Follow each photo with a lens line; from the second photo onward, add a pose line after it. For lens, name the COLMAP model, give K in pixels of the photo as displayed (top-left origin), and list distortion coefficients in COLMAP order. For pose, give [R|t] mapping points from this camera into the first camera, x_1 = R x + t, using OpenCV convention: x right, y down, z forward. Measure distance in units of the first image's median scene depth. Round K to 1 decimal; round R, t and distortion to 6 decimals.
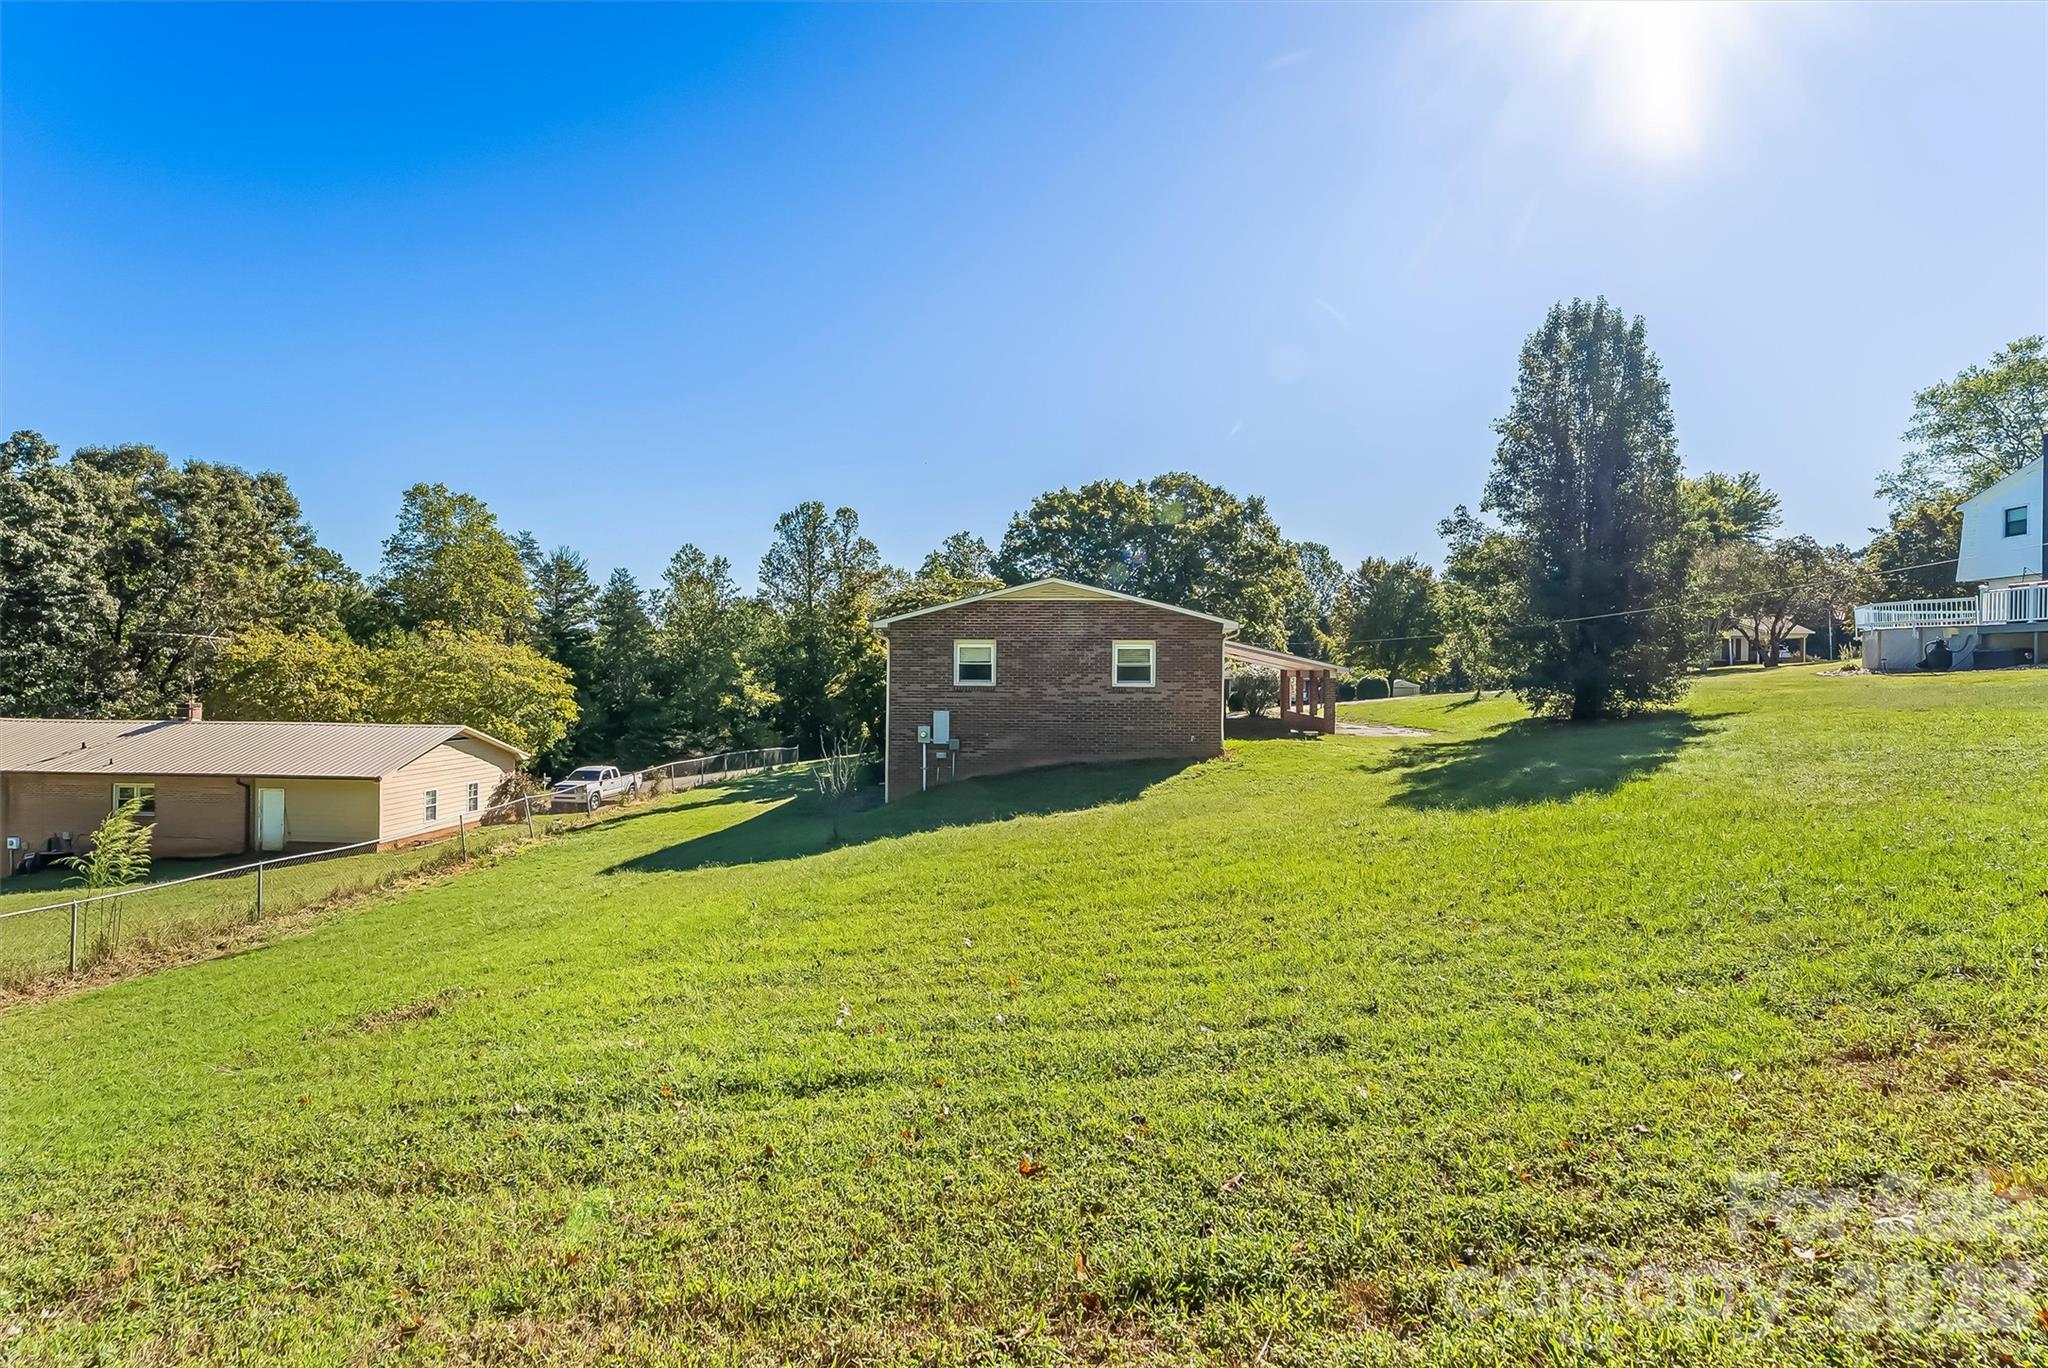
lens RADIAL K [[1034.1, 0, 1024.0], [0, 1034.1, 684.0], [0, 0, 1]] dist [0.004743, -0.013519]
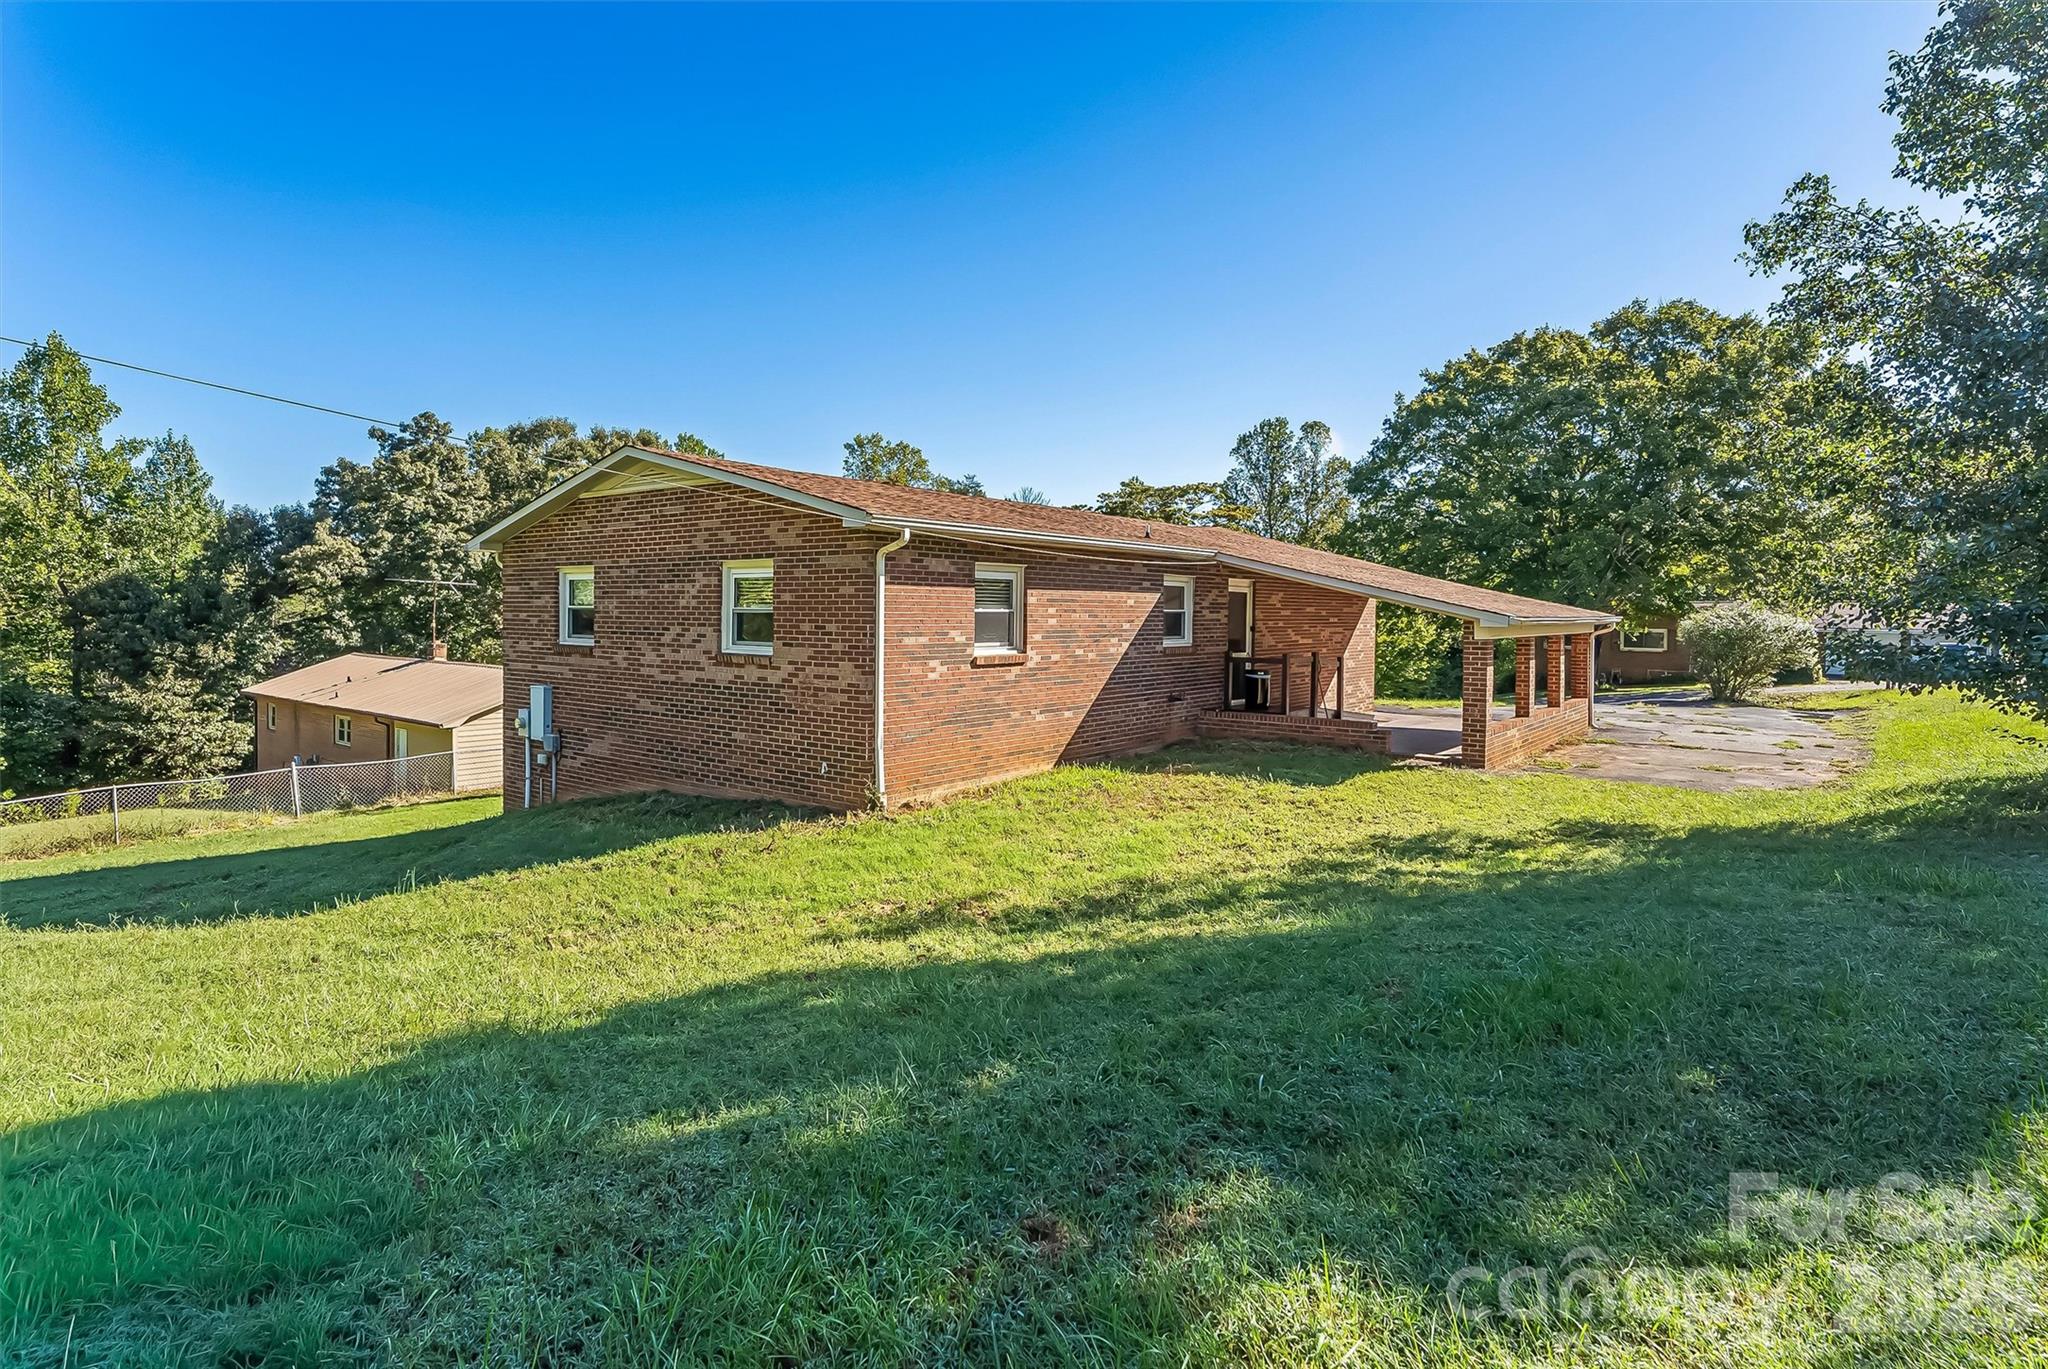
lens RADIAL K [[1034.1, 0, 1024.0], [0, 1034.1, 684.5], [0, 0, 1]] dist [0.004743, -0.013519]
pose [[0.832243, 0.039598, -0.552995, 0.487829], [-0.007639, 0.998170, 0.059979, -0.013260], [0.554359, -0.045693, 0.831023, 0.649544]]
